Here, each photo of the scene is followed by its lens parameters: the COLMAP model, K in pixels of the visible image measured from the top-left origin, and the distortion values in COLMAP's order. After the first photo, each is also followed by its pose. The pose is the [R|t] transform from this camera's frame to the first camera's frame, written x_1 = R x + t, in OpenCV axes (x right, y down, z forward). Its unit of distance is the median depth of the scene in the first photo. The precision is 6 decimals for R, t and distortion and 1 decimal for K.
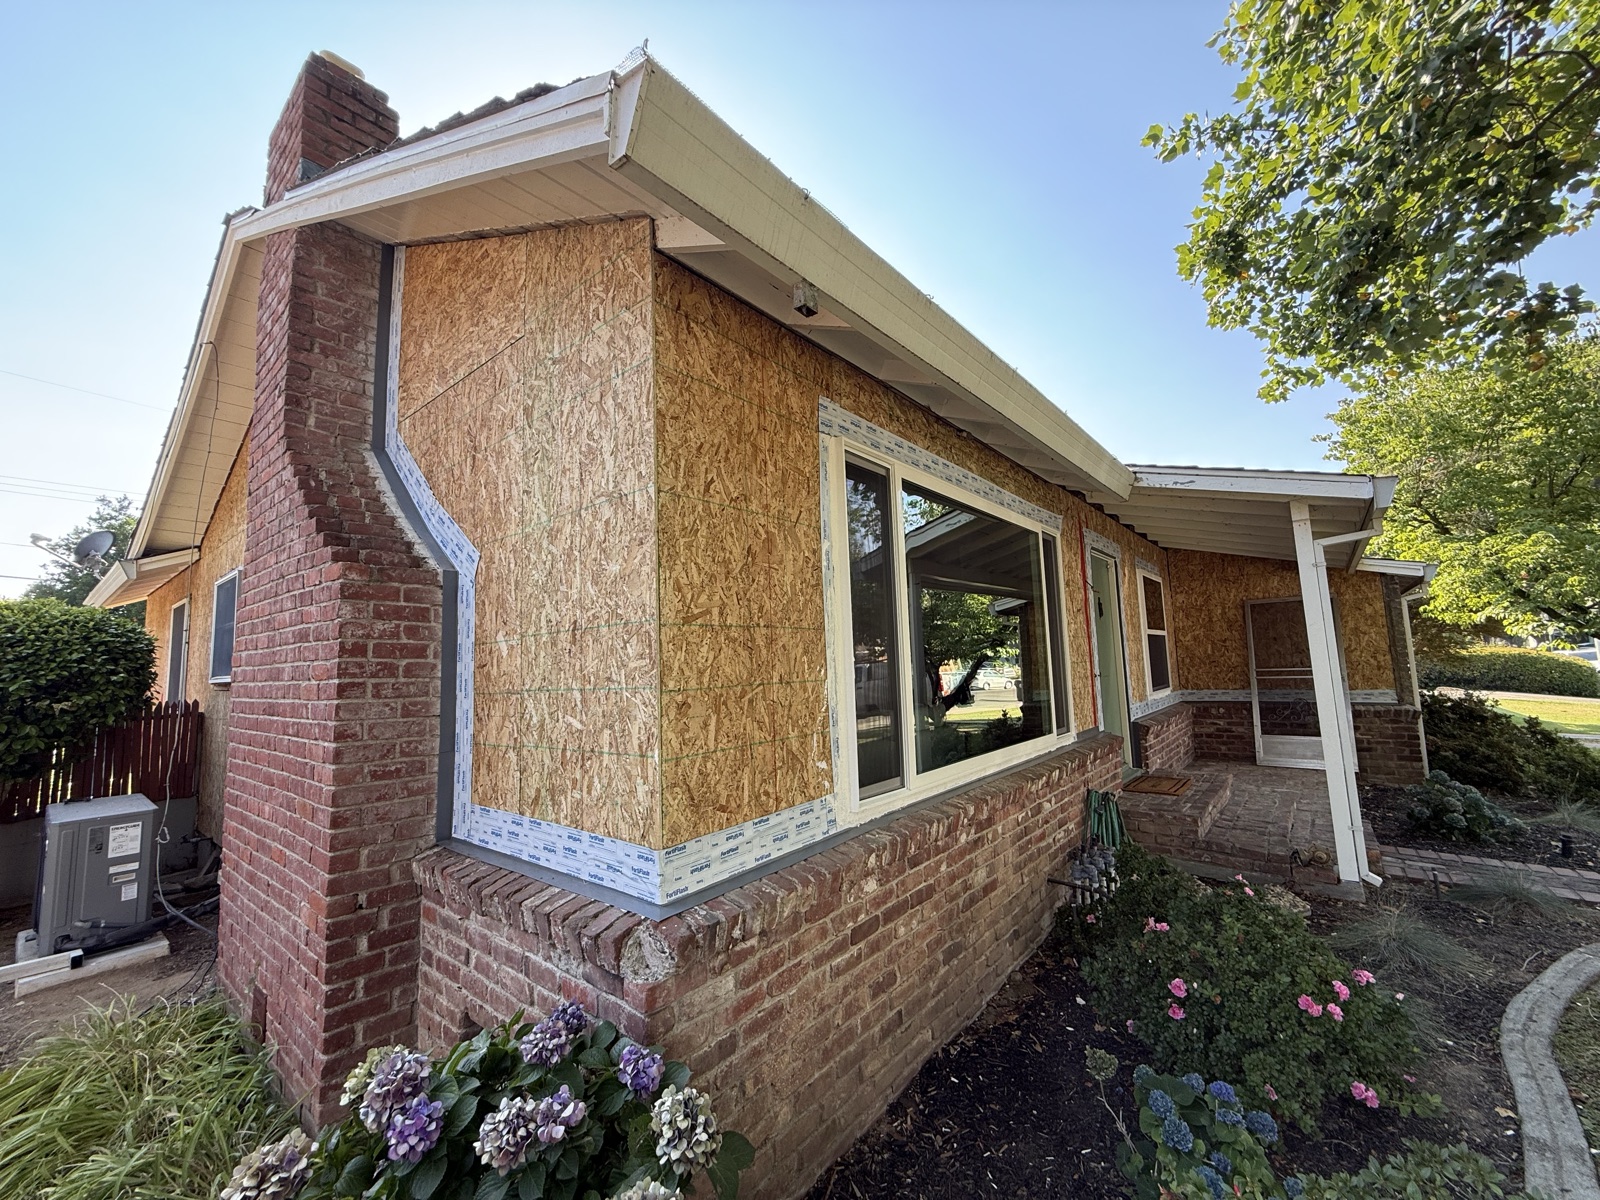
lens RADIAL K [[637.5, 0, 800.0], [0, 637.5, 600.0], [0, 0, 1]] dist [-0.001198, 0.000138]
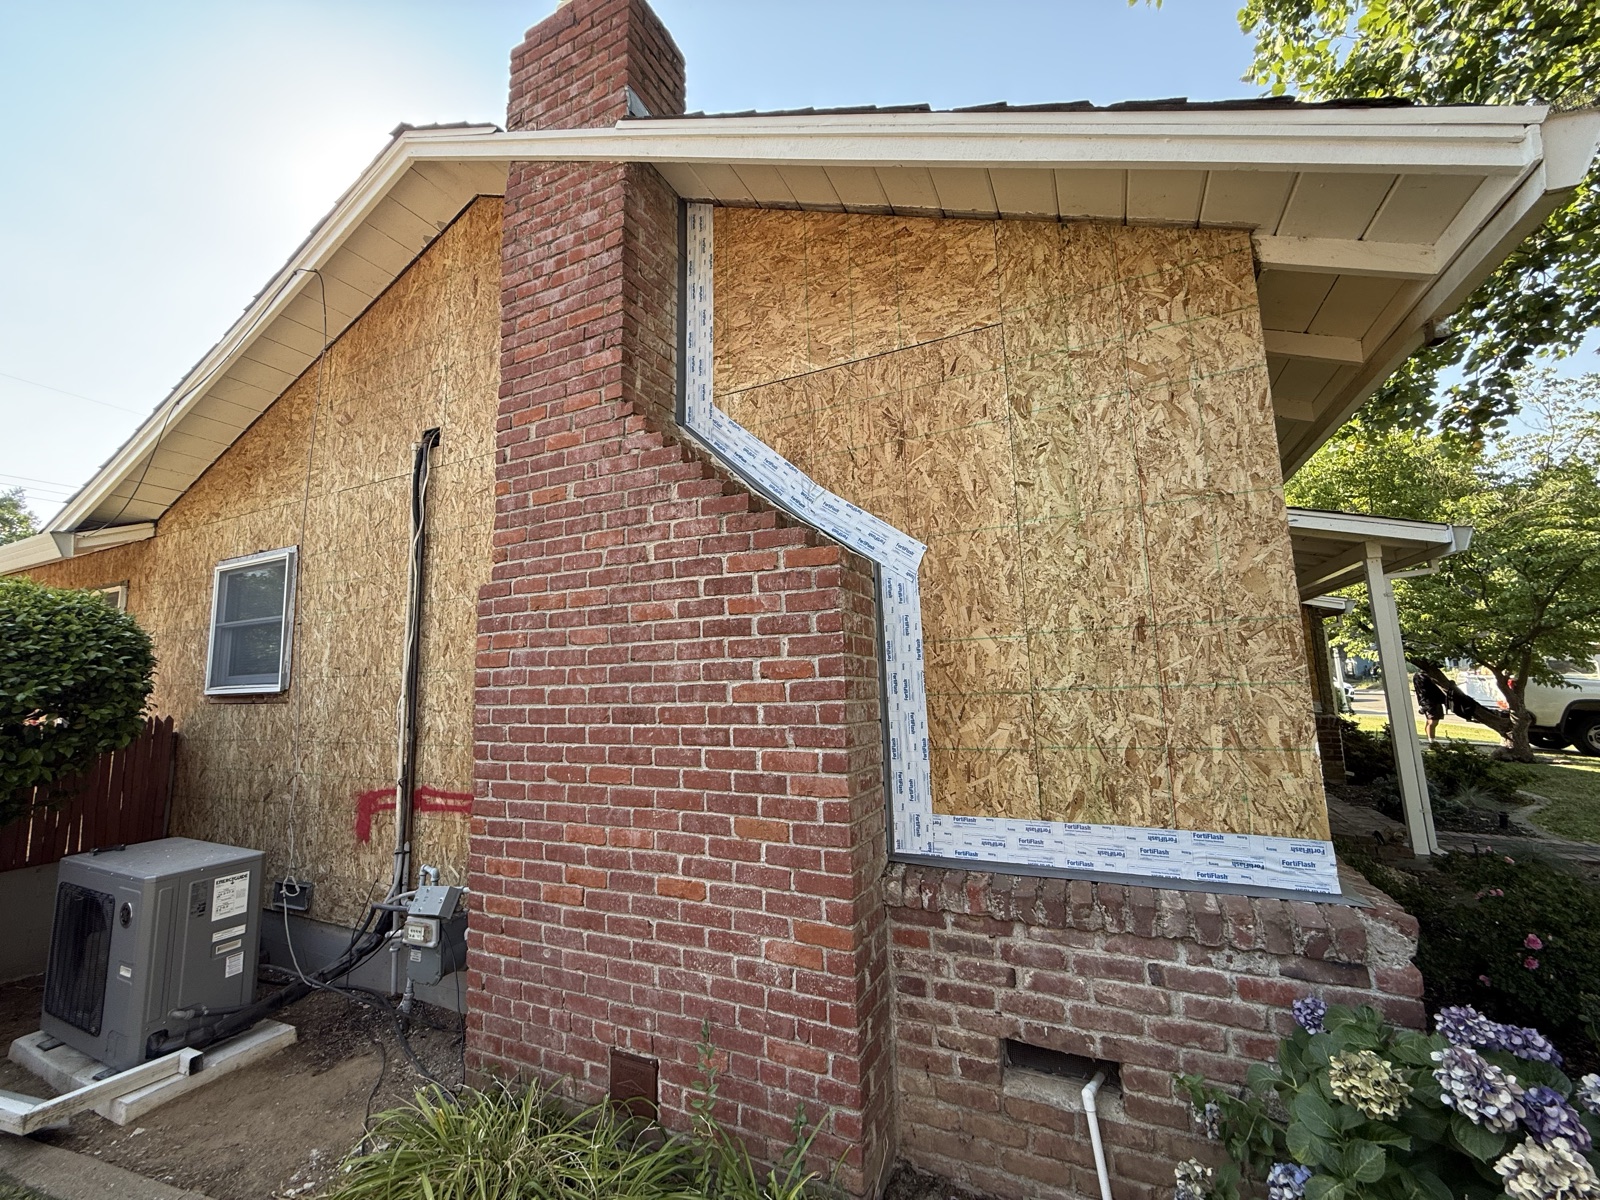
lens RADIAL K [[634.9, 0, 800.0], [0, 634.9, 600.0], [0, 0, 1]] dist [-0.000240, -0.000083]
pose [[0.970892, 0.035801, 0.236829, -0.887126], [-0.028515, 0.999011, -0.034120, 0.044117], [-0.237816, 0.026374, 0.970952, 0.137188]]
